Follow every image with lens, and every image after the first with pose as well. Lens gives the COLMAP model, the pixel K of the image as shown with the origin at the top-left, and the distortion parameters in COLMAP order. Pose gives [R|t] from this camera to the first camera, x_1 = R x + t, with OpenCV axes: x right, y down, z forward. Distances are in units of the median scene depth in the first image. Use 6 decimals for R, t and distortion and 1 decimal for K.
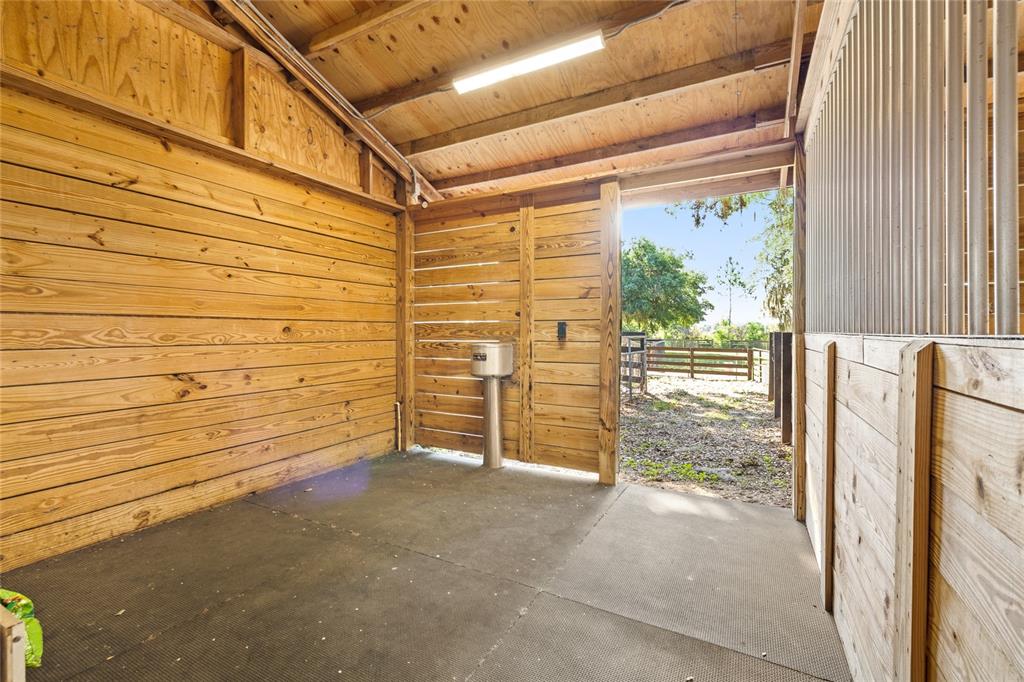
lens RADIAL K [[441.6, 0, 506.8], [0, 441.6, 333.9], [0, 0, 1]] dist [0.007570, -0.000084]
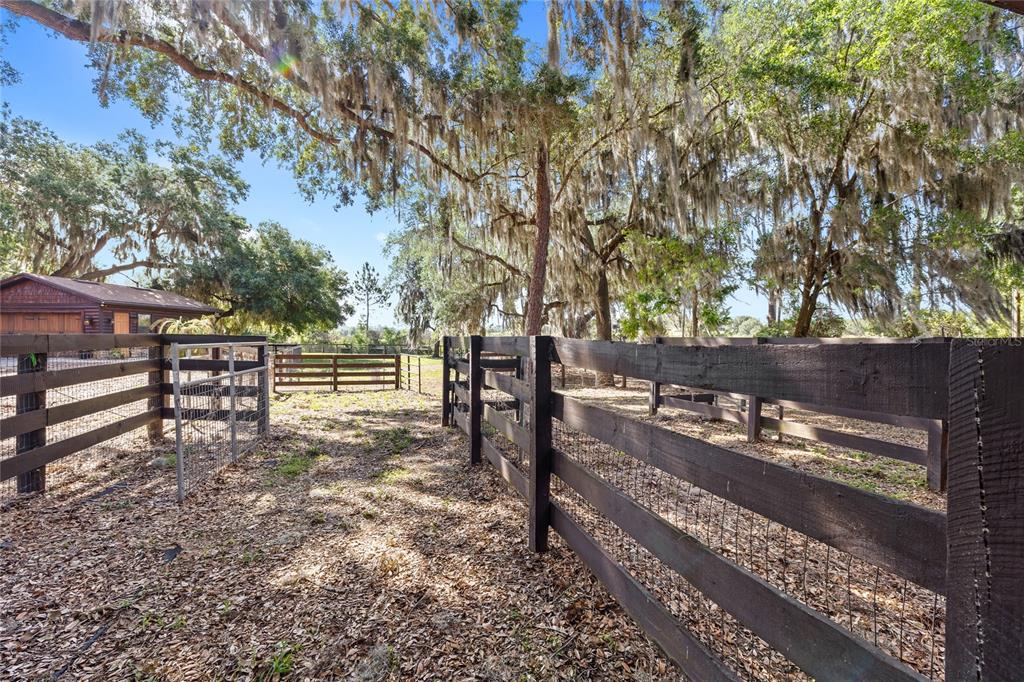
lens RADIAL K [[441.6, 0, 505.8], [0, 441.6, 337.0], [0, 0, 1]] dist [0.007570, -0.000084]
pose [[0.712203, 0.002485, 0.701969, 0.042797], [-0.000226, 0.999994, -0.003311, 0.000792], [-0.701973, 0.002200, 0.712200, 0.123106]]
